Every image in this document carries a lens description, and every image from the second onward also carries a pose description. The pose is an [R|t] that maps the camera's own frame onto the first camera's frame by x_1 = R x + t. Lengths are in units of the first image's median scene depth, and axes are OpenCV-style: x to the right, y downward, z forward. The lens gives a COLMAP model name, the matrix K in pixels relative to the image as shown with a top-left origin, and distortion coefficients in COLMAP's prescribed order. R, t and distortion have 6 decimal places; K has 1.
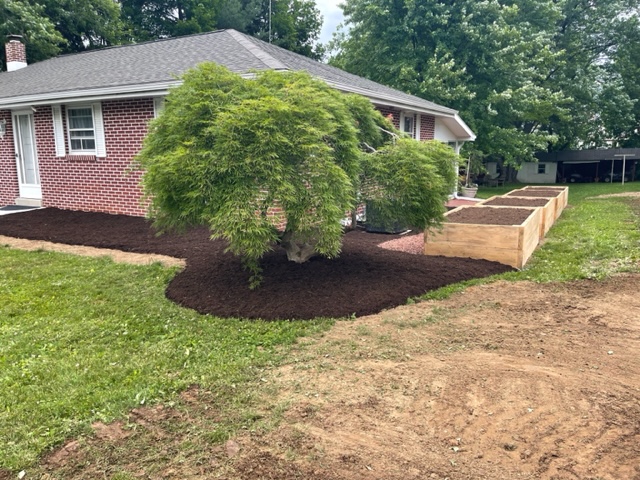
lens RADIAL K [[487.3, 0, 320.0], [0, 487.3, 240.0], [0, 0, 1]] dist [0.007121, -0.054695]
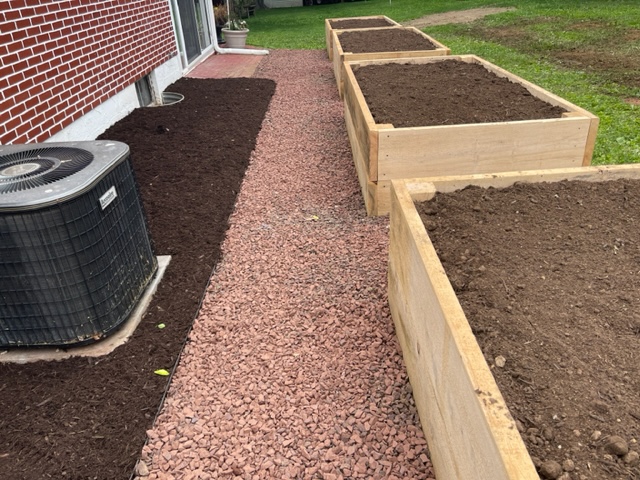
lens RADIAL K [[487.3, 0, 320.0], [0, 487.3, 240.0], [0, 0, 1]] dist [0.007121, -0.054695]
pose [[0.861766, -0.272968, 0.427607, 0.073339], [0.123547, 0.930445, 0.344975, -0.057373], [-0.492033, -0.244458, 0.835550, 0.379975]]
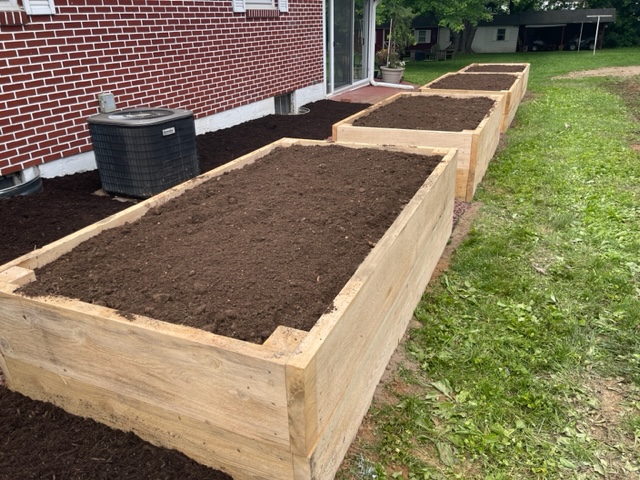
lens RADIAL K [[487.3, 0, 320.0], [0, 487.3, 240.0], [0, 0, 1]] dist [0.007121, -0.054695]
pose [[0.995823, -0.055333, 0.072622, 0.130250], [0.035975, 0.968877, 0.244913, -0.039866], [-0.083913, -0.241278, 0.966821, 0.257476]]
